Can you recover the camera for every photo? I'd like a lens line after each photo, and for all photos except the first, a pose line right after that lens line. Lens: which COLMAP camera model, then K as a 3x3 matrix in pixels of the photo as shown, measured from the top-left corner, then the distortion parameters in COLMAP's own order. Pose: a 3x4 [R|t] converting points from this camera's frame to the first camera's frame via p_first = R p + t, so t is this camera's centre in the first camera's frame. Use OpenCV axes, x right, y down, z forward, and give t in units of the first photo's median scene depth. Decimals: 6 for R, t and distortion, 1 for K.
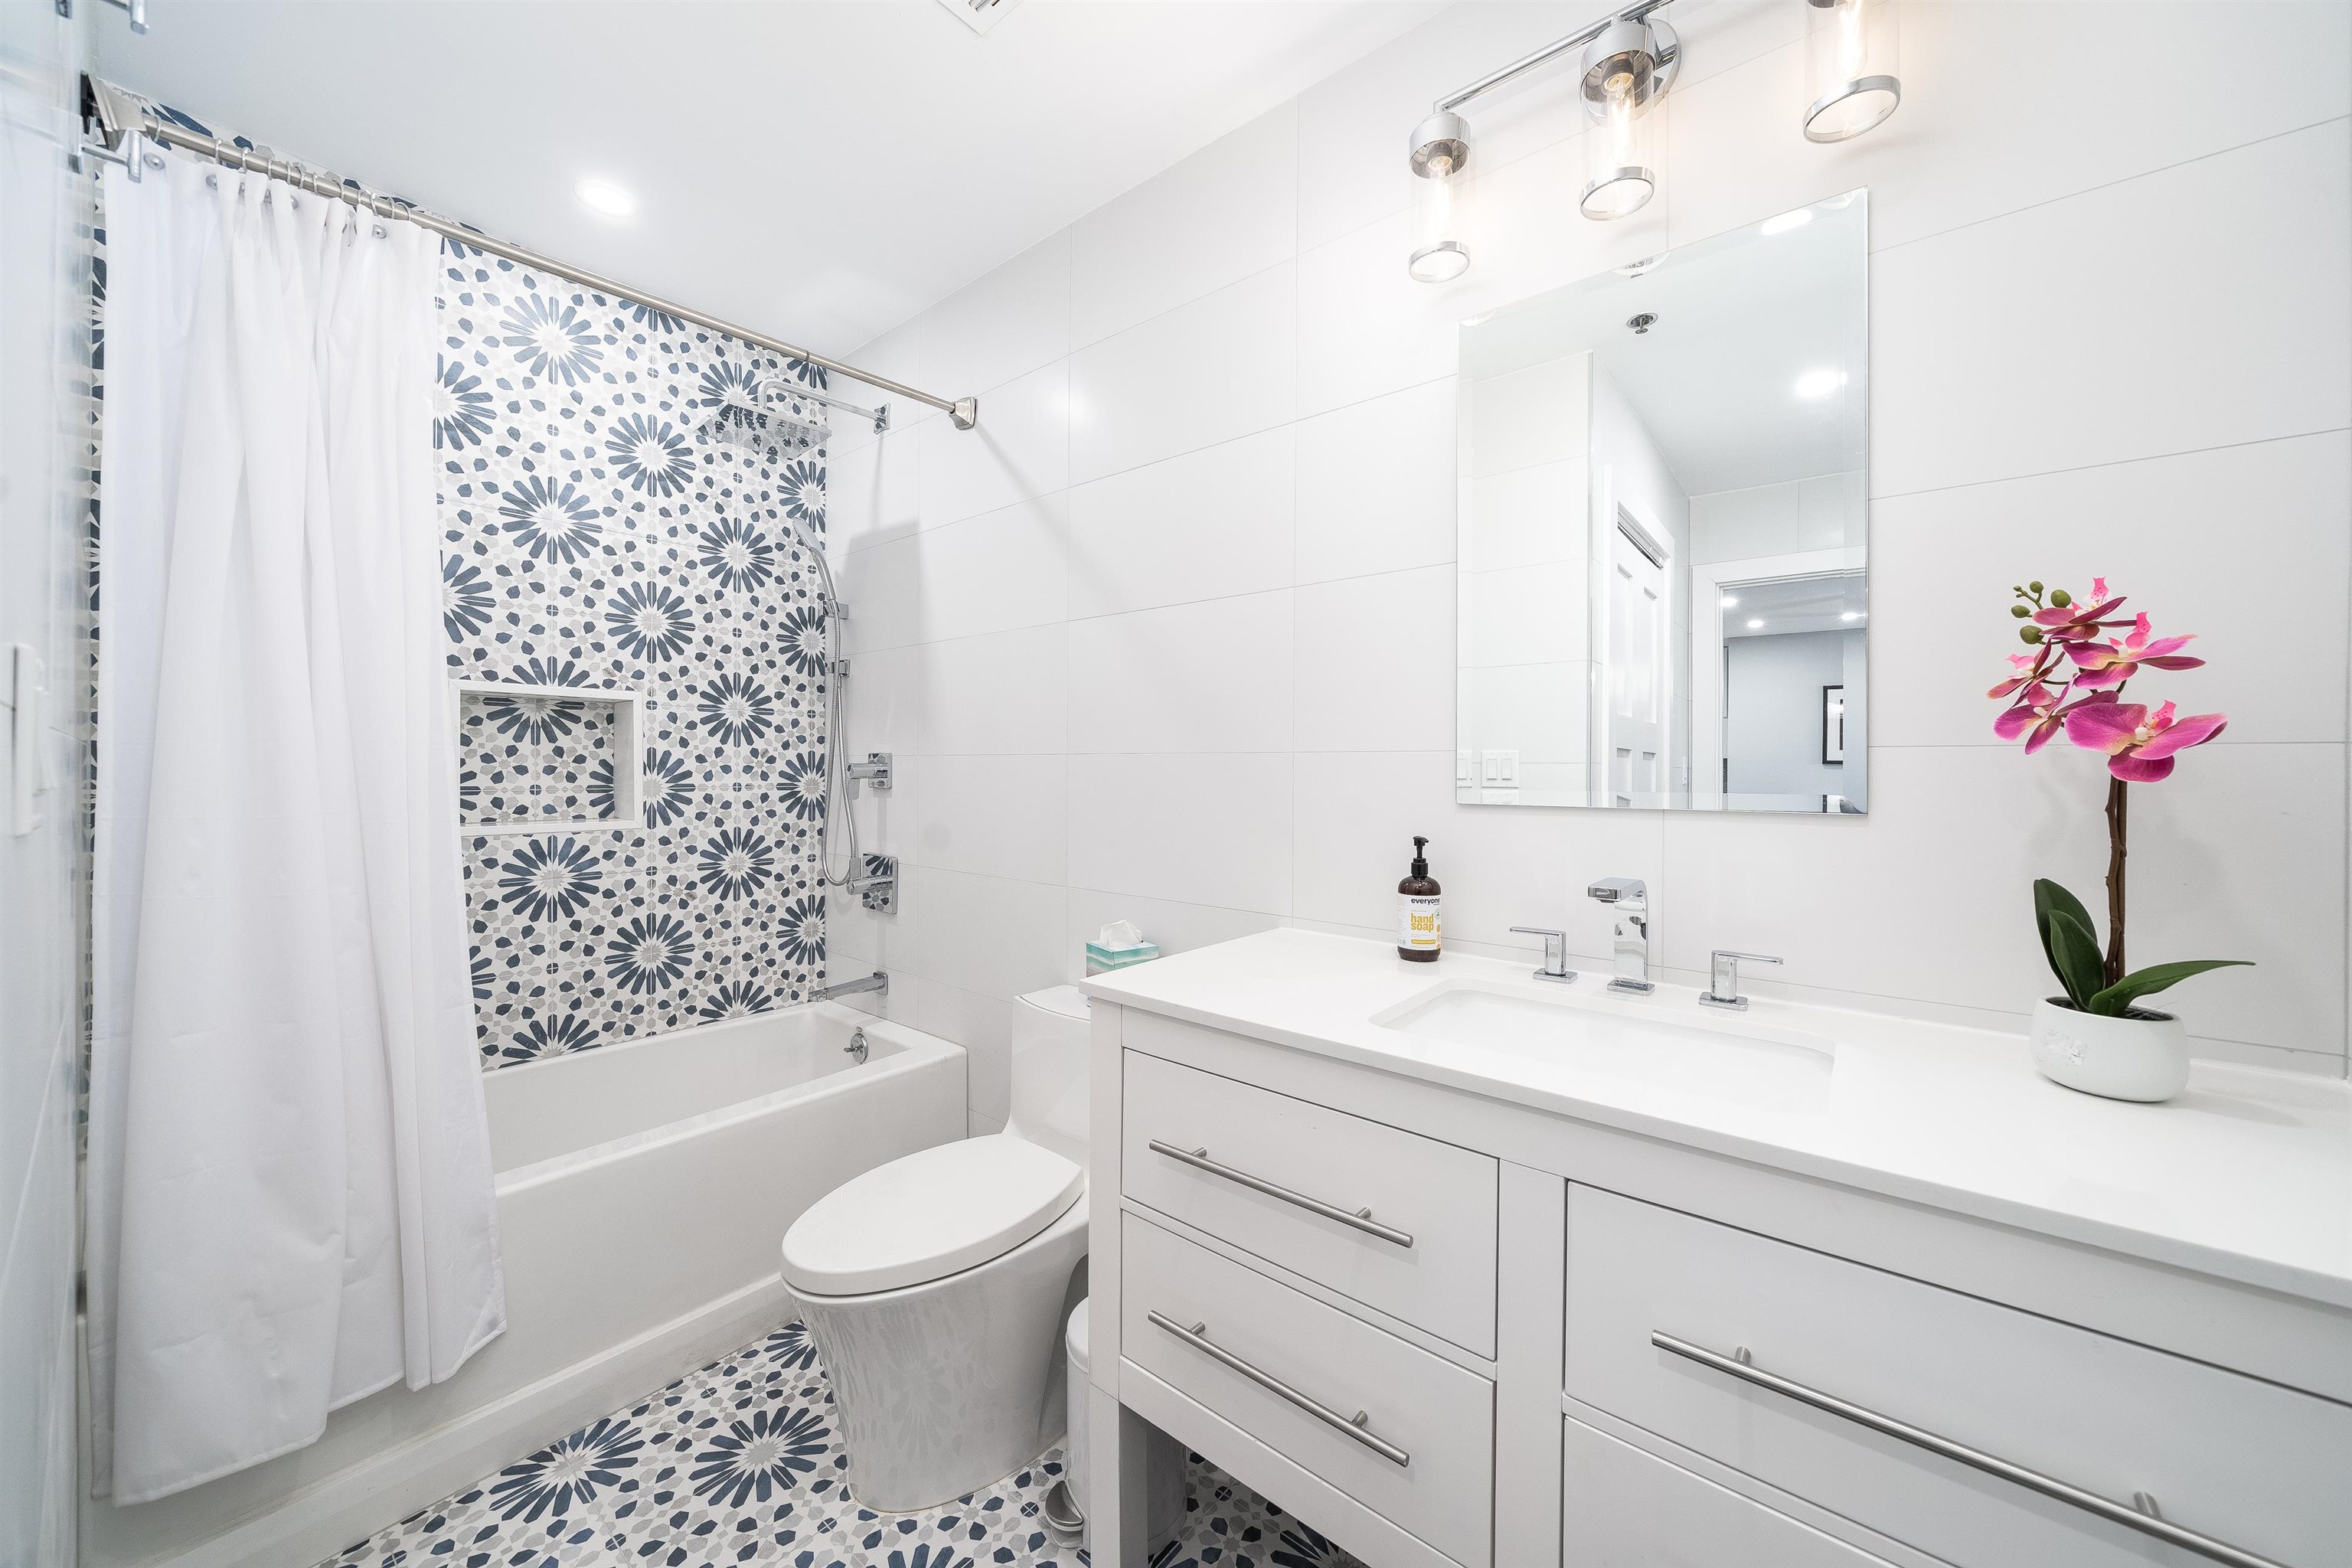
lens RADIAL K [[873.6, 0, 1173.9], [0, 873.6, 776.0], [0, 0, 1]] dist [-0.001136, -0.000384]
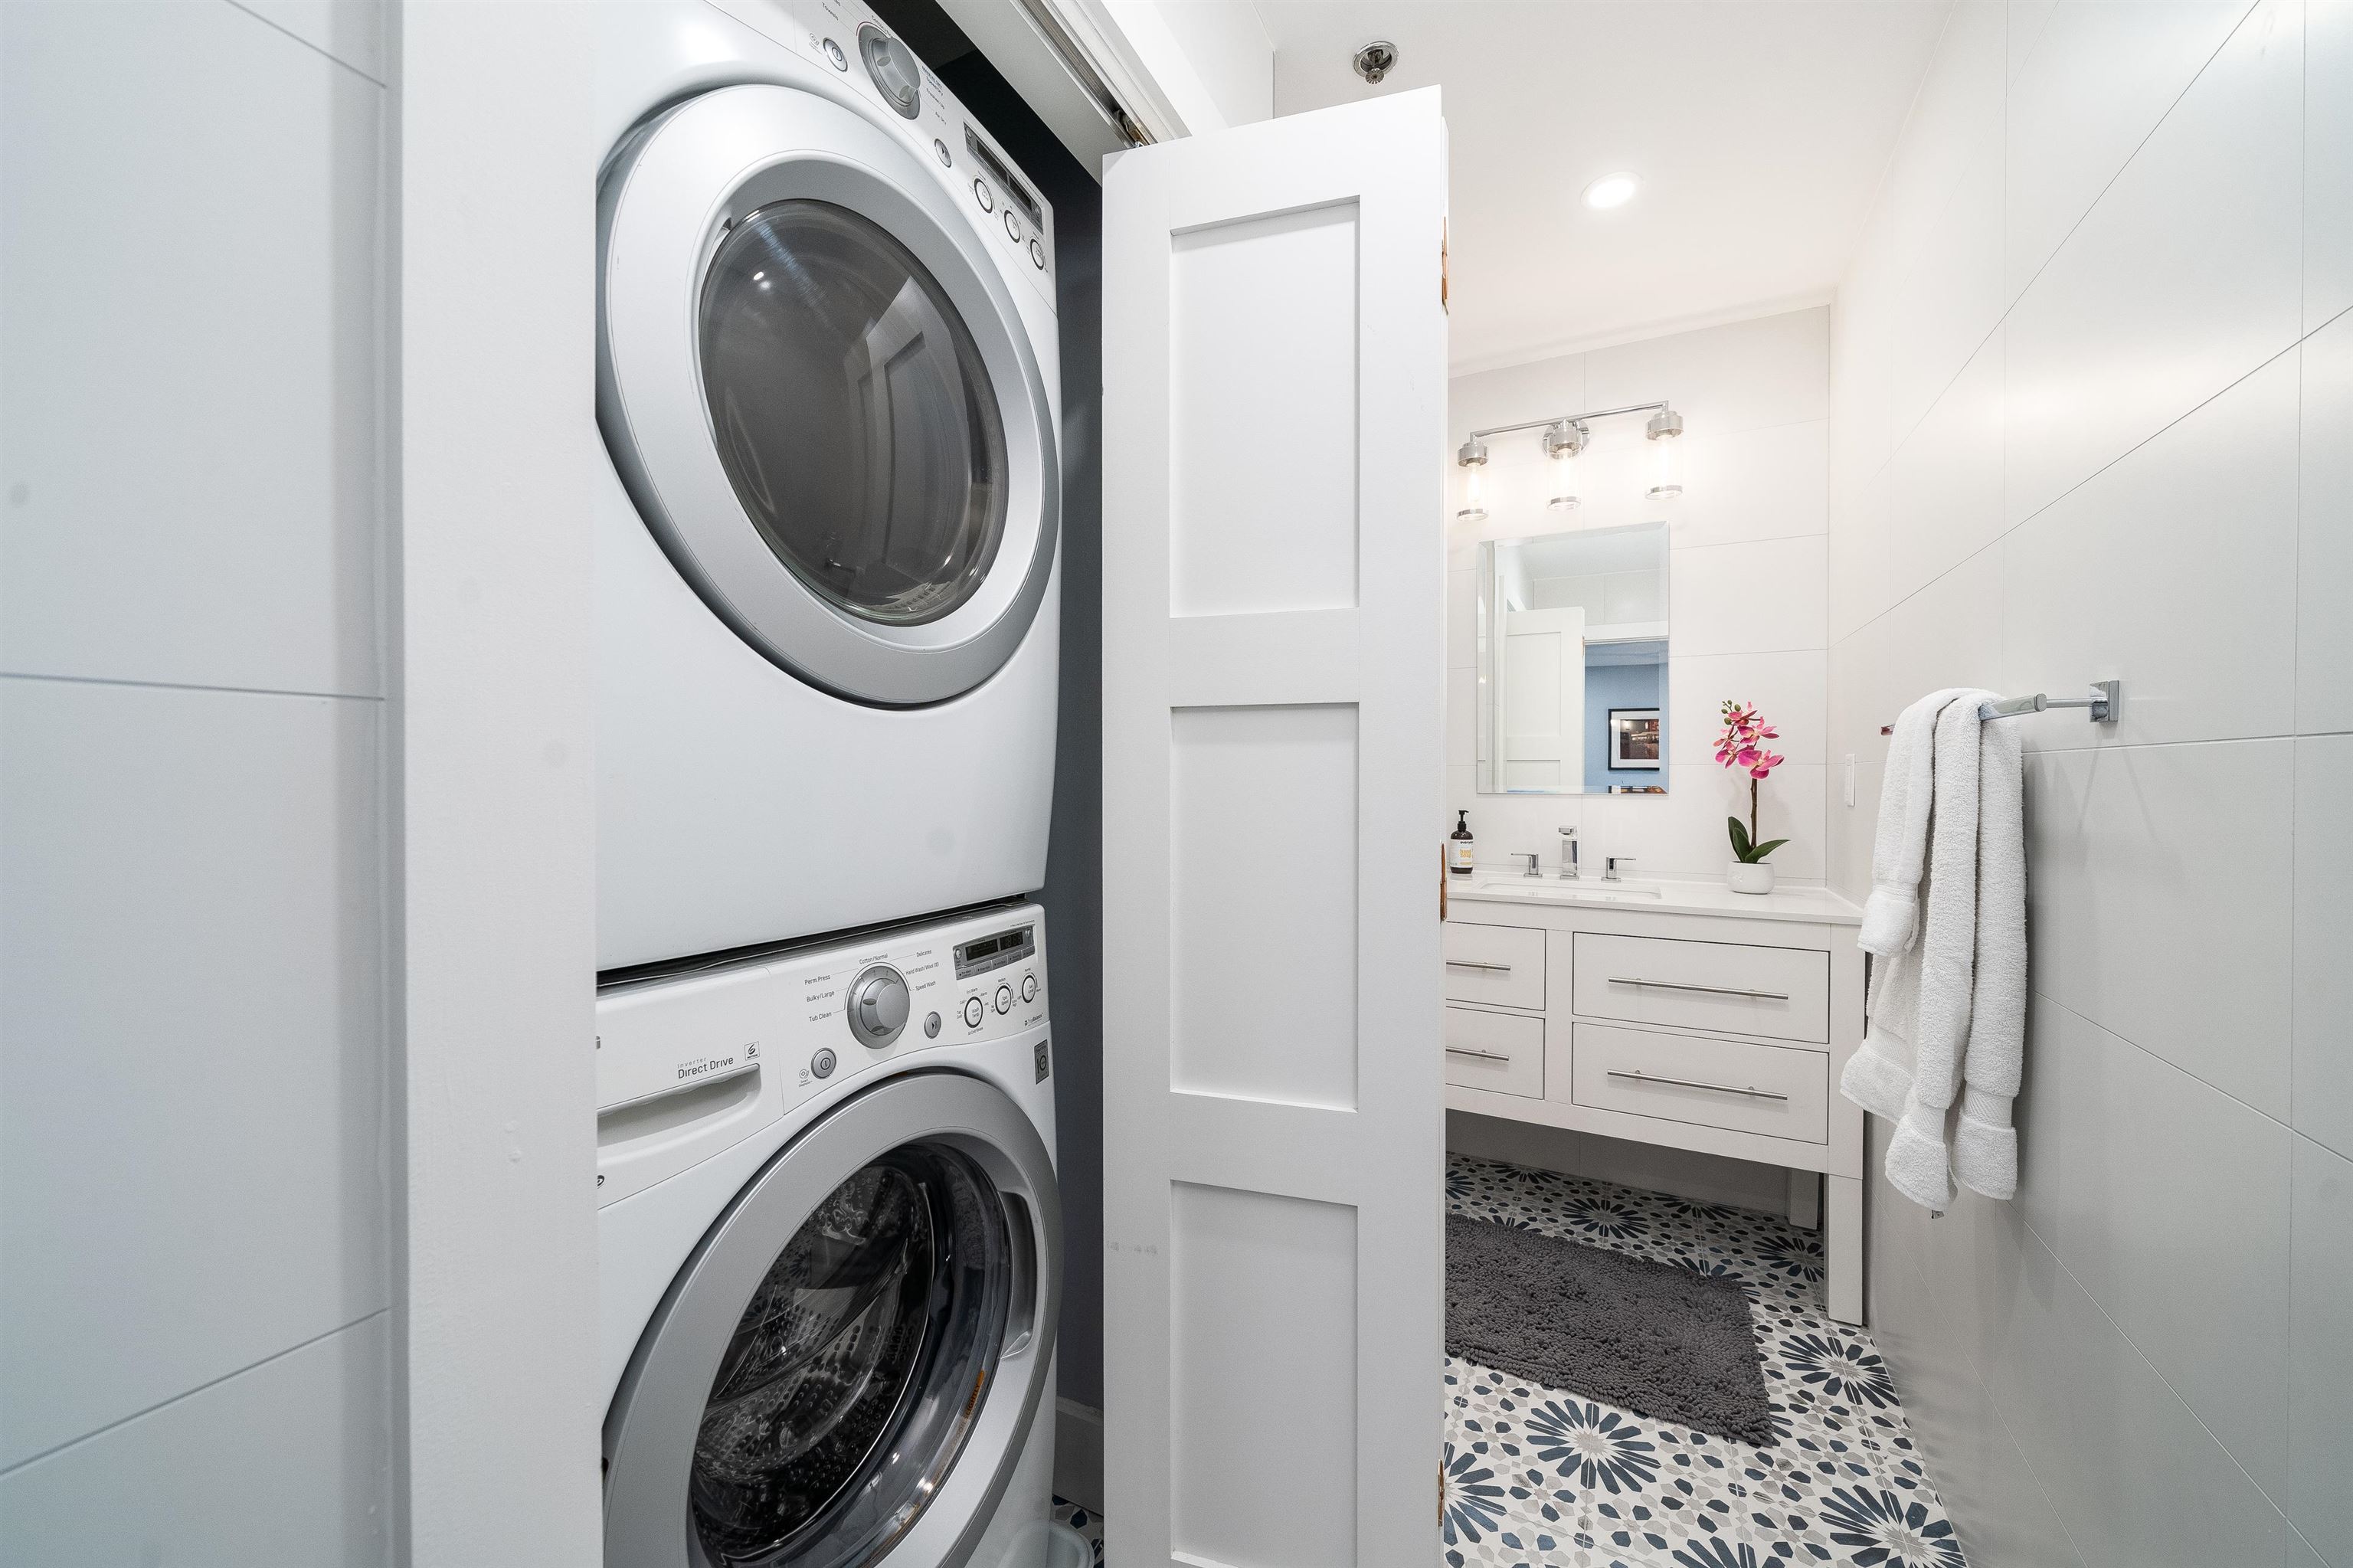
lens RADIAL K [[874.0, 0, 1176.6], [0, 874.0, 783.5], [0, 0, 1]] dist [-0.001136, -0.000384]
pose [[0.980655, -0.000394, 0.195742, -1.167234], [0.000841, 0.999997, -0.002199, 0.024431], [-0.195740, 0.002321, 0.980653, -1.264267]]
